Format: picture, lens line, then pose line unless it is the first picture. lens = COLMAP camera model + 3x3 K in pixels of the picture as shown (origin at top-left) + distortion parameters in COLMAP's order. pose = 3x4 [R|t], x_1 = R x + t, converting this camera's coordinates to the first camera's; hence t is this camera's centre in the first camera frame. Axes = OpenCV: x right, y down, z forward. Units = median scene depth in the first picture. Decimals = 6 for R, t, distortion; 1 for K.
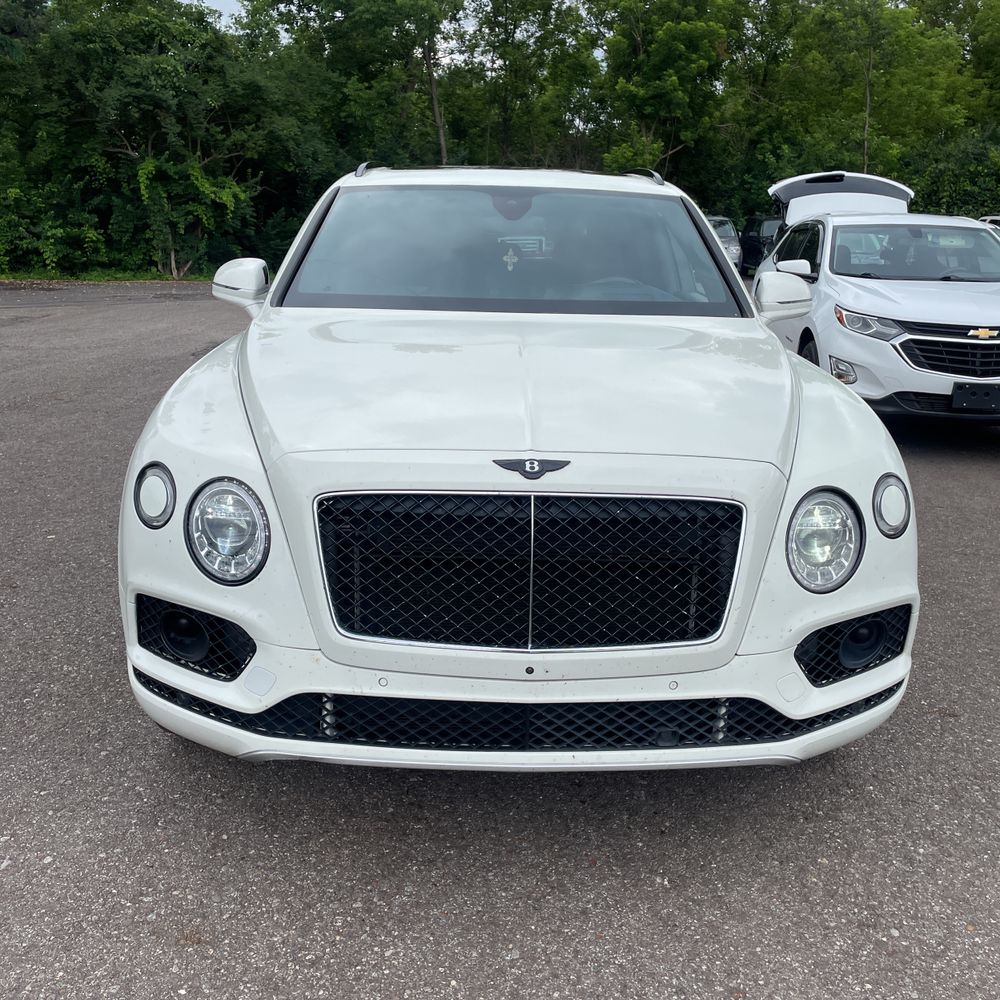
lens RADIAL K [[1029.3, 0, 498.9], [0, 1029.3, 507.2], [0, 0, 1]] dist [0.015693, 0.000000]
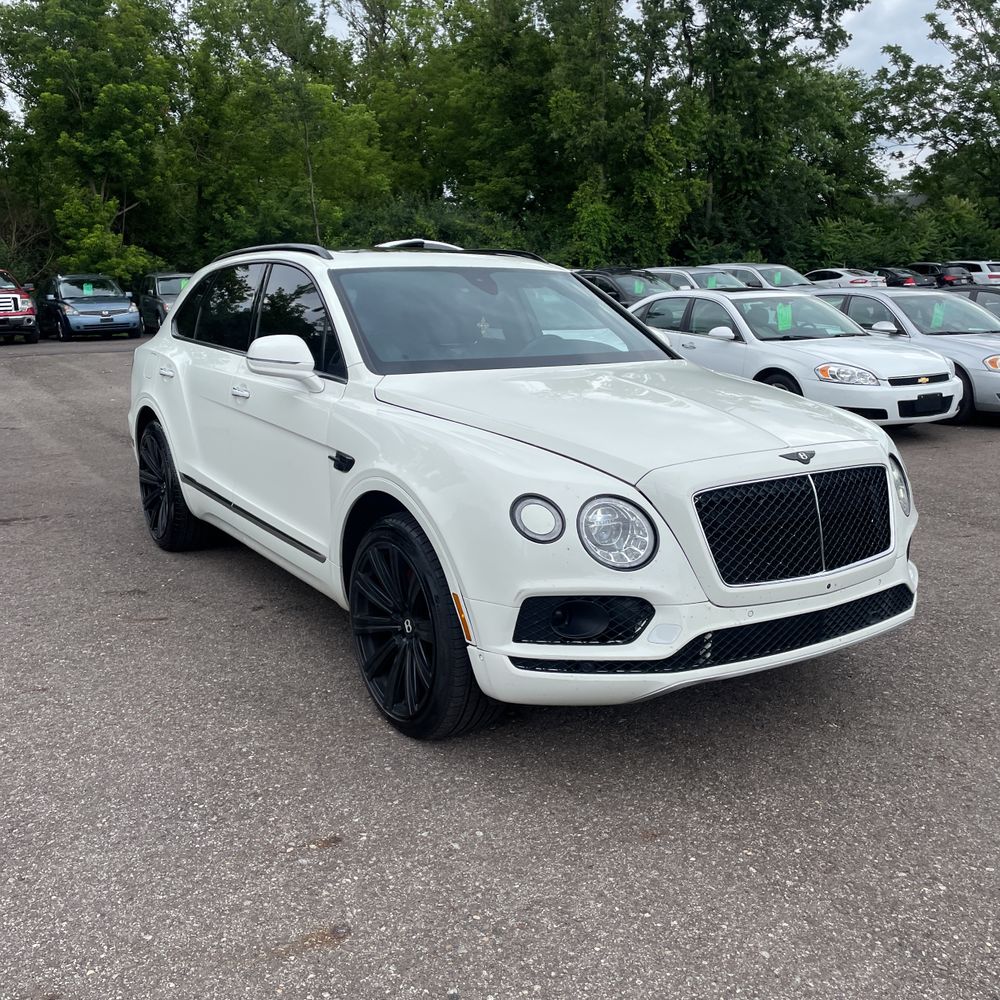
lens RADIAL K [[1029.3, 0, 505.4], [0, 1029.3, 501.2], [0, 0, 1]] dist [0.015693, 0.000000]
pose [[0.842334, -0.129917, 0.523063, -0.665403], [0.157781, 0.987435, -0.008832, -0.017429], [-0.515343, 0.089969, 0.852248, -0.049639]]
